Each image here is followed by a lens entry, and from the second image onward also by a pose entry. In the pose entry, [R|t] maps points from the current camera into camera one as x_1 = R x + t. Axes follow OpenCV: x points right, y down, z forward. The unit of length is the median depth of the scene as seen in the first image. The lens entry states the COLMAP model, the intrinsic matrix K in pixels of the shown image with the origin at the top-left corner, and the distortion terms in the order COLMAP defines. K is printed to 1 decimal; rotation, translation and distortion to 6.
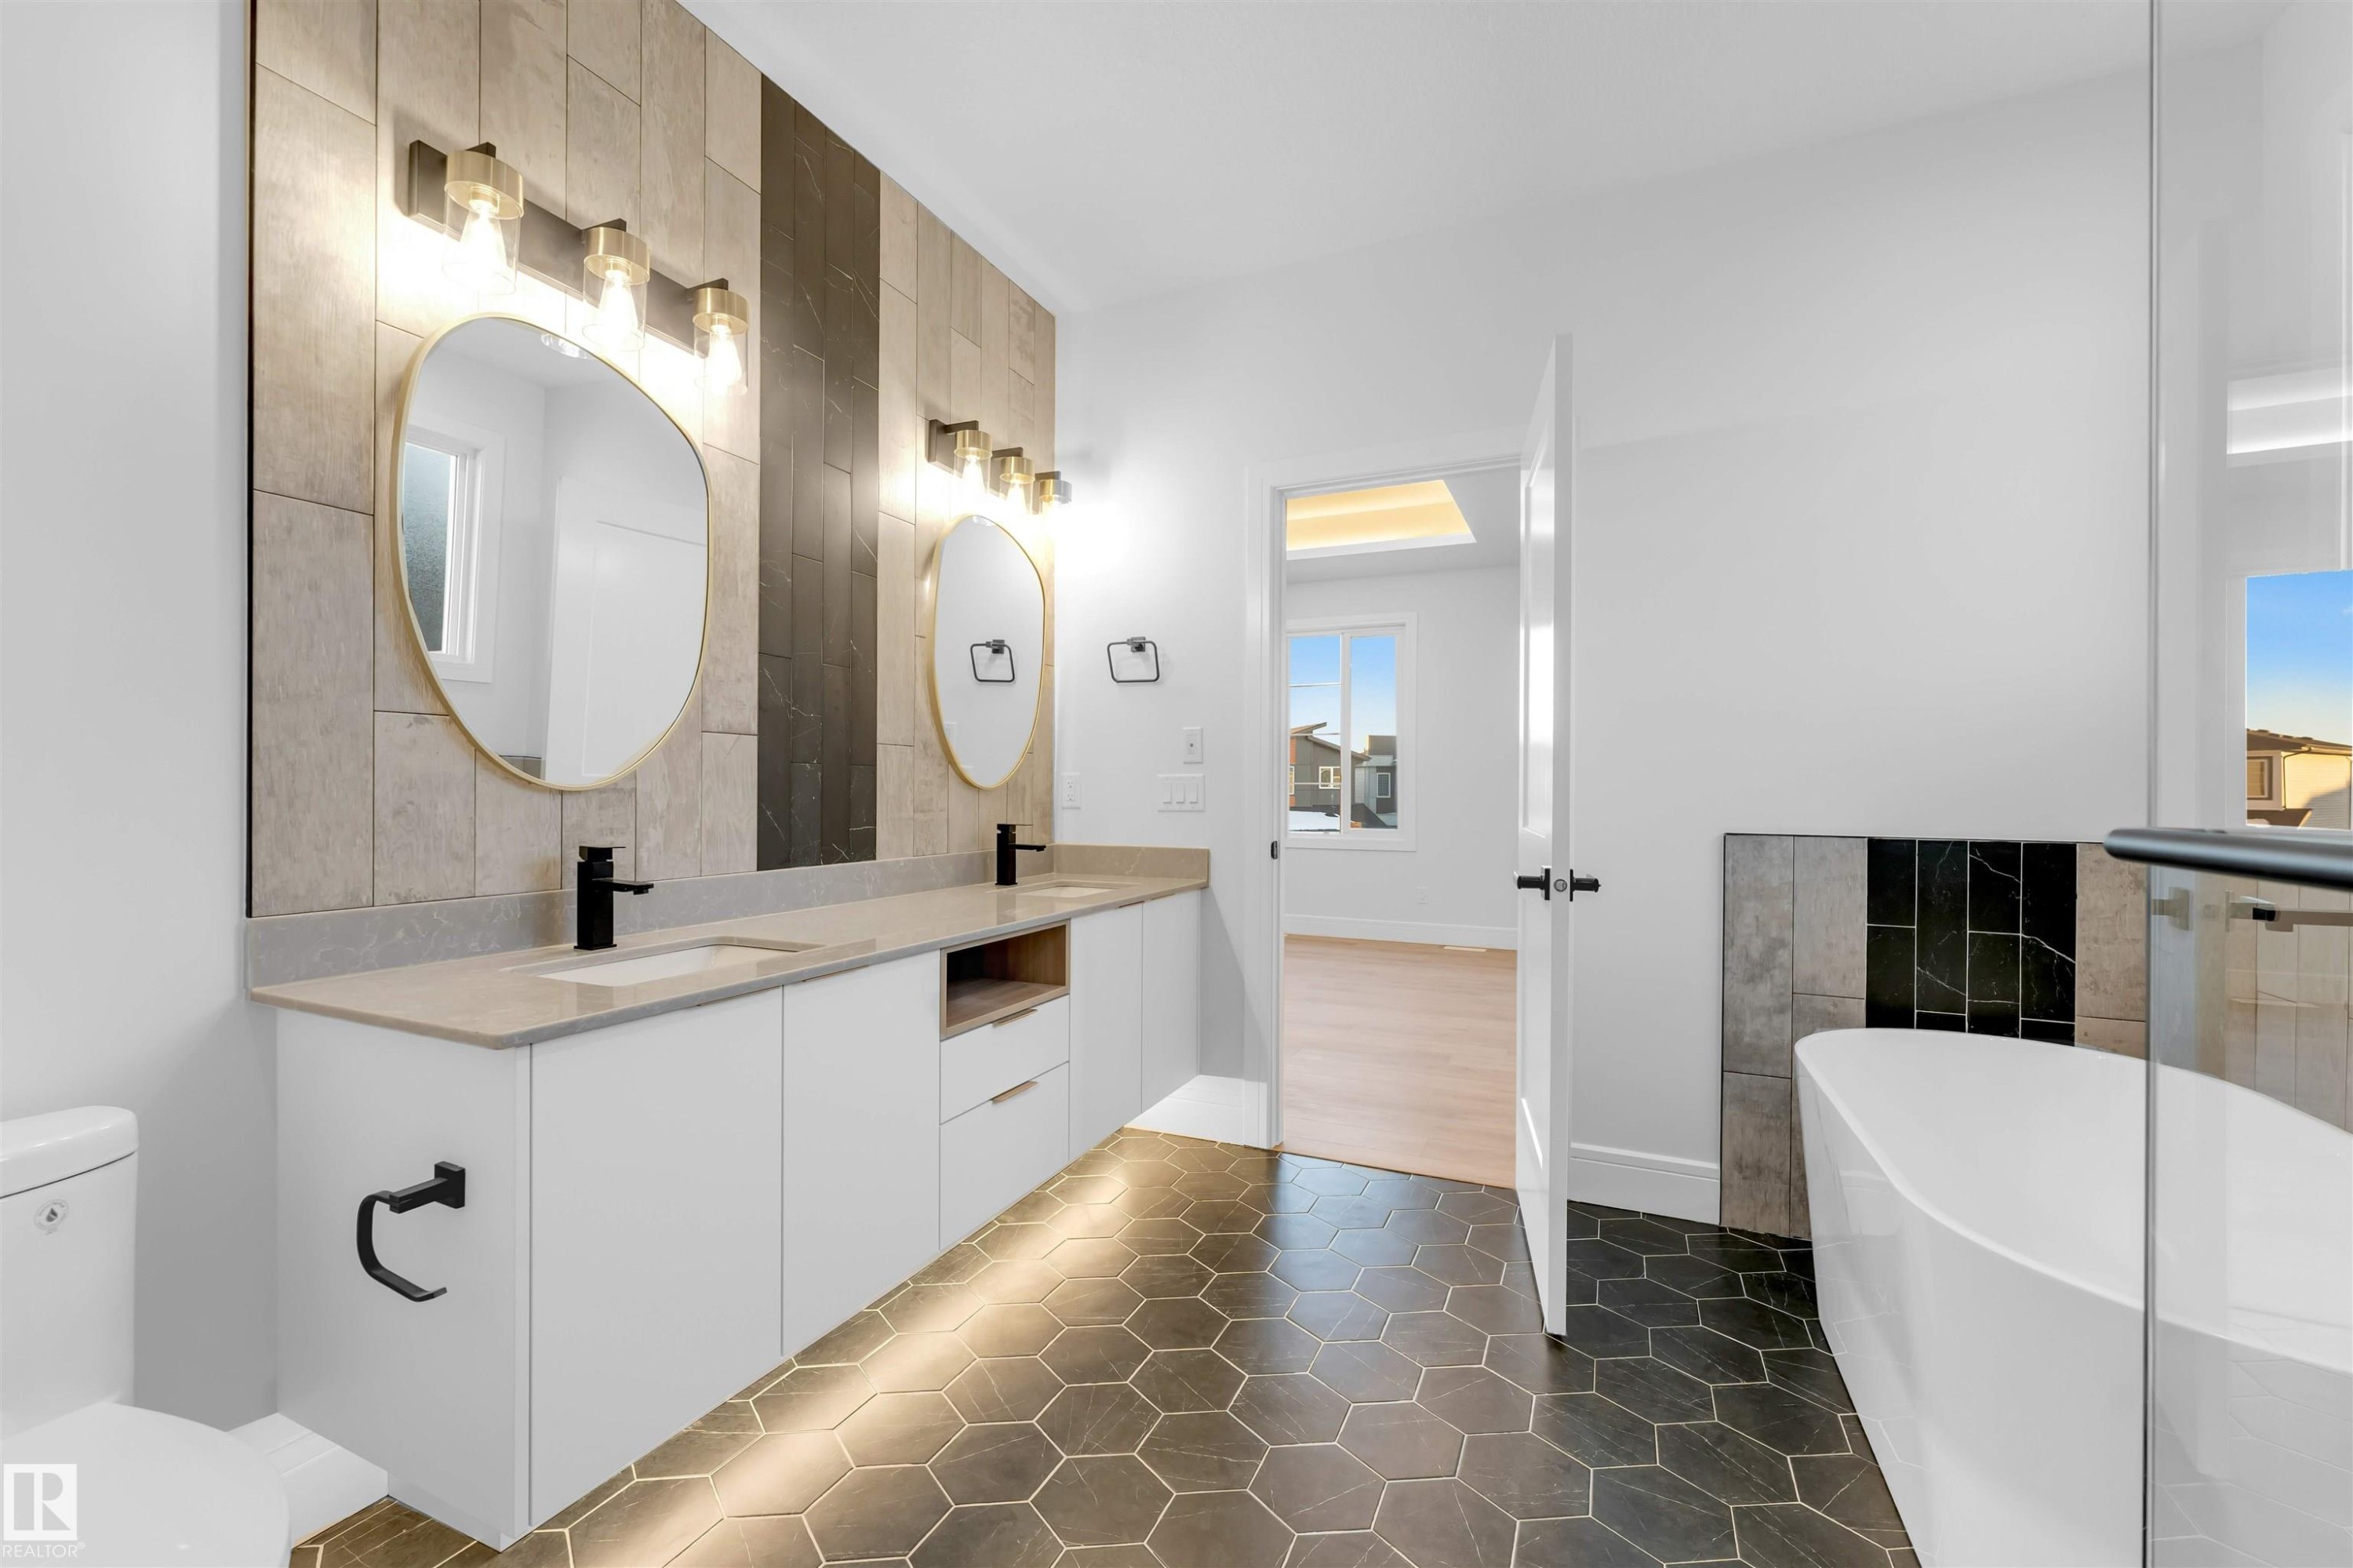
lens RADIAL K [[981.9, 0, 1153.4], [0, 981.9, 786.5], [0, 0, 1]] dist [-0.000117, -0.000219]
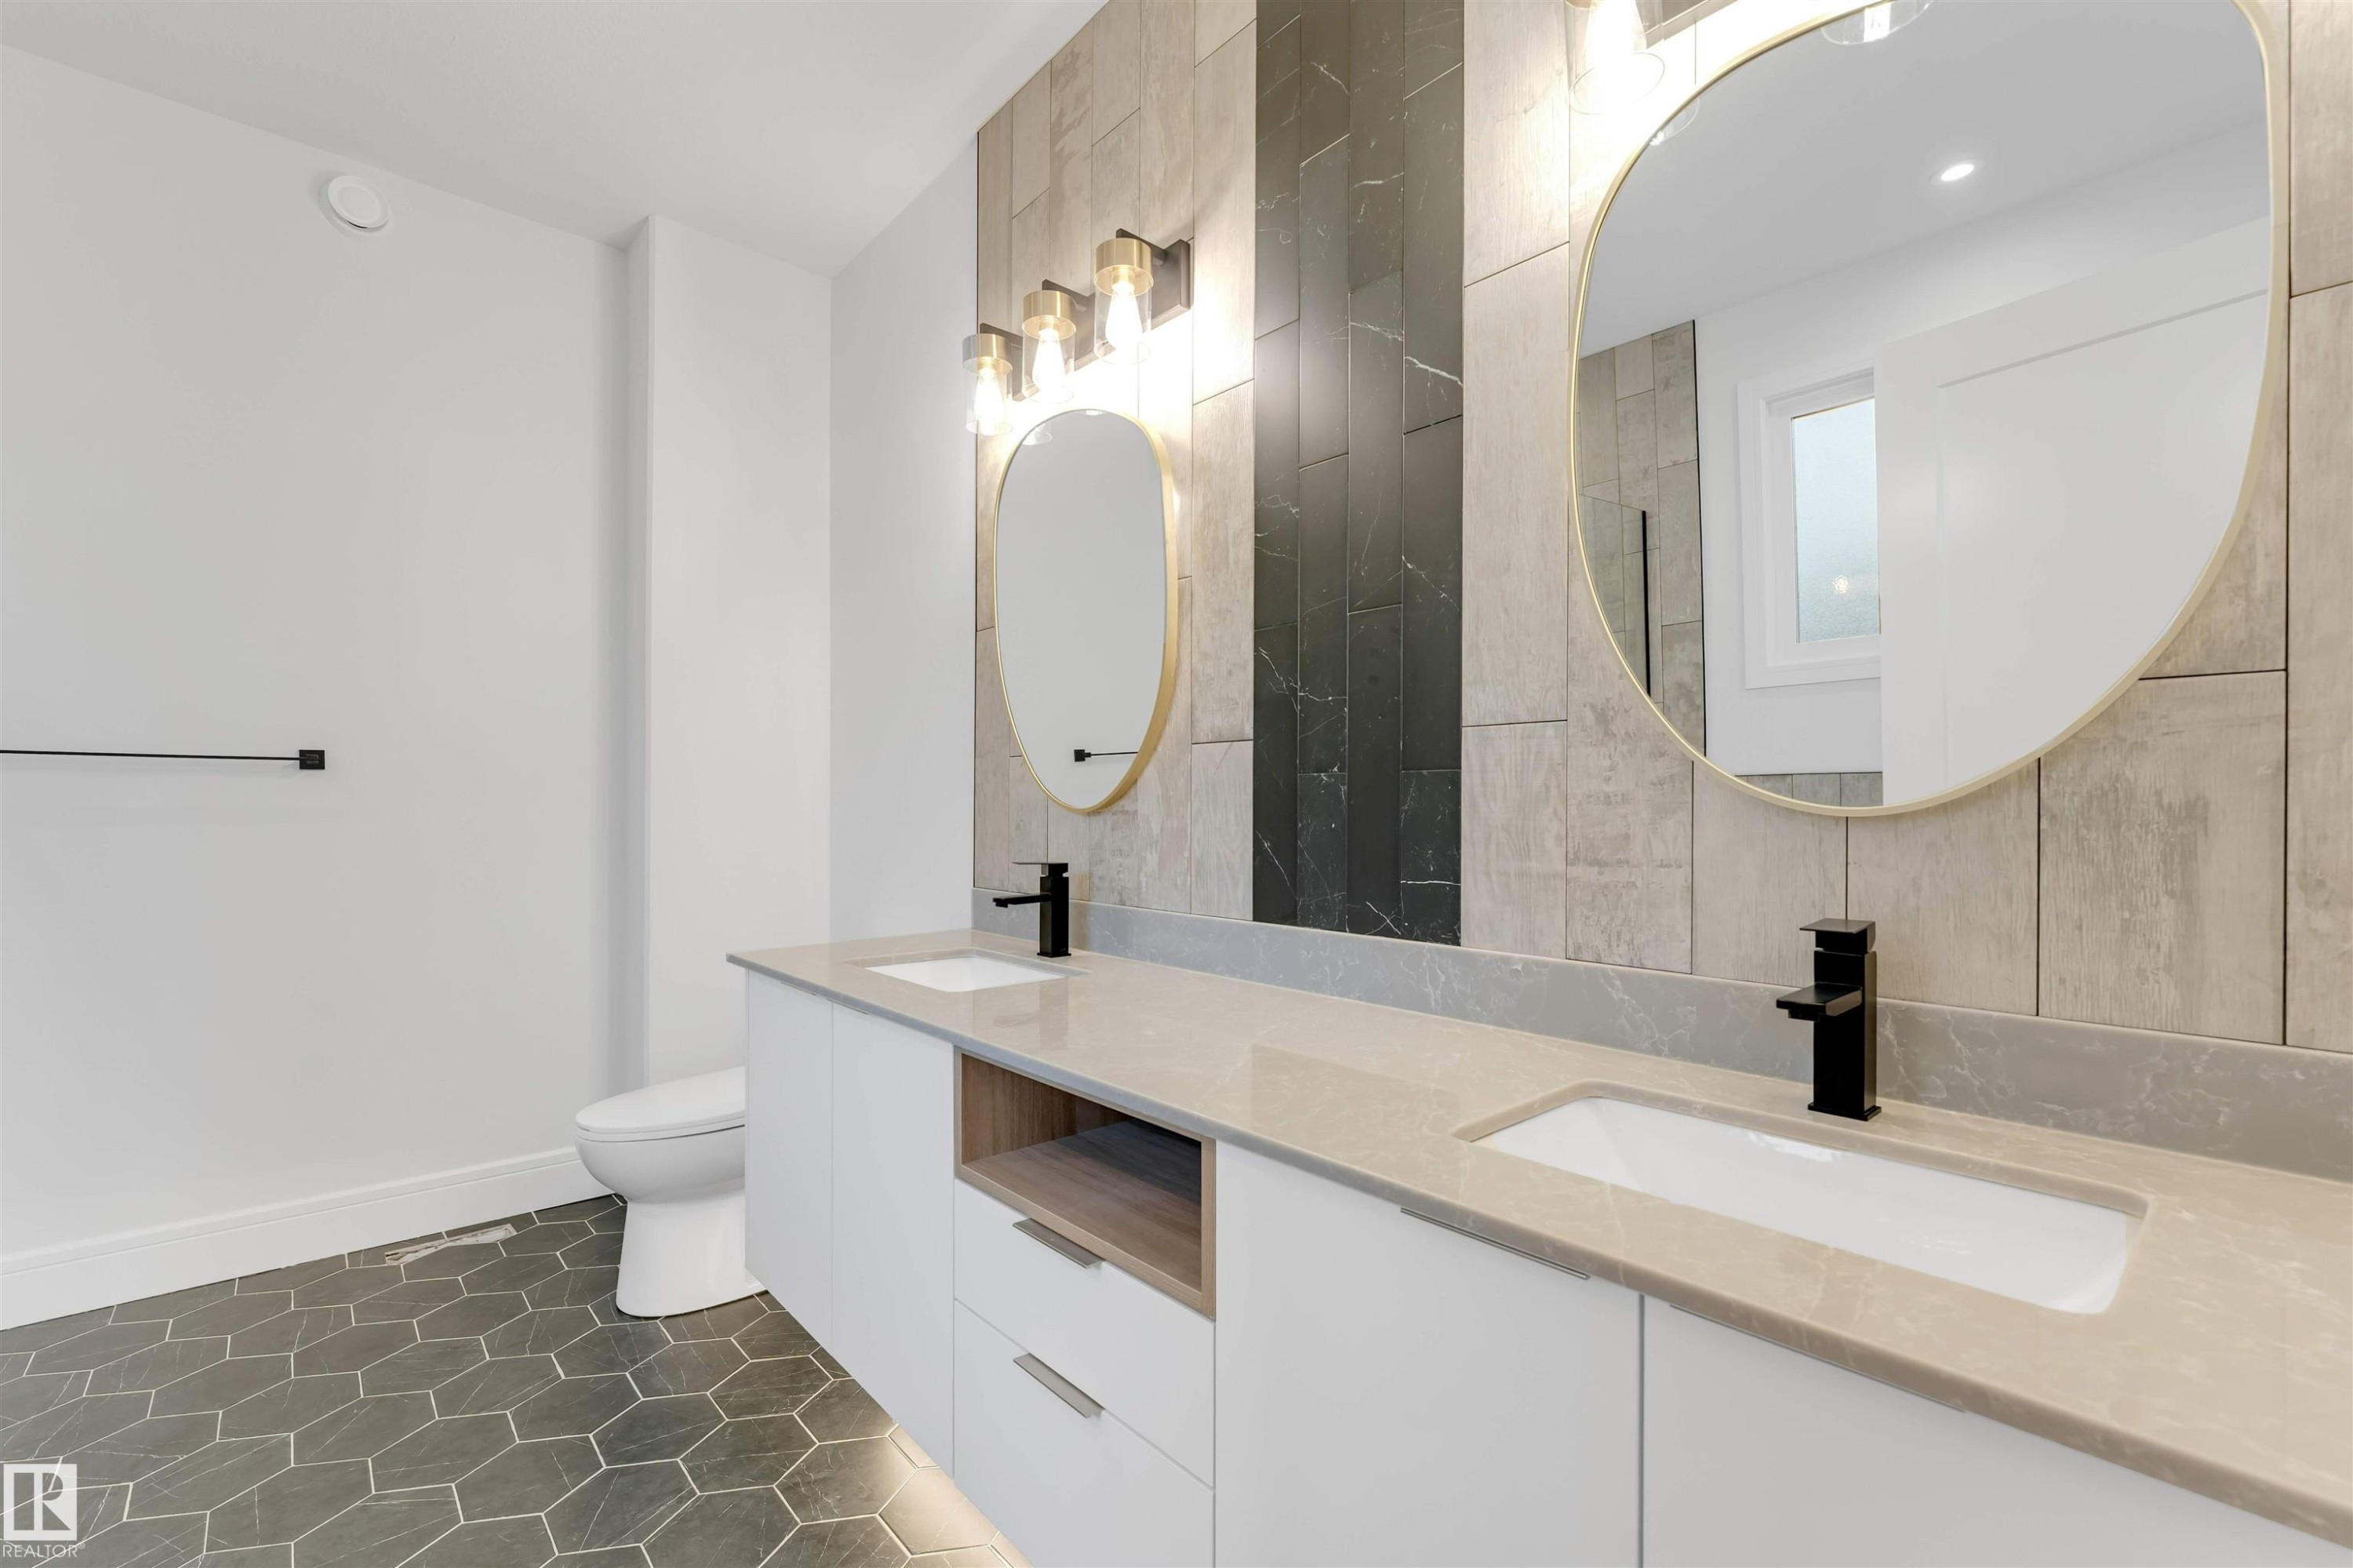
lens RADIAL K [[981.9, 0, 1153.4], [0, 981.9, 786.5], [0, 0, 1]] dist [-0.000117, -0.000219]
pose [[-0.393247, -0.010957, -0.919368, 0.314704], [0.009824, 0.999822, -0.016118, -0.005268], [0.919381, -0.015370, -0.393069, 1.217865]]
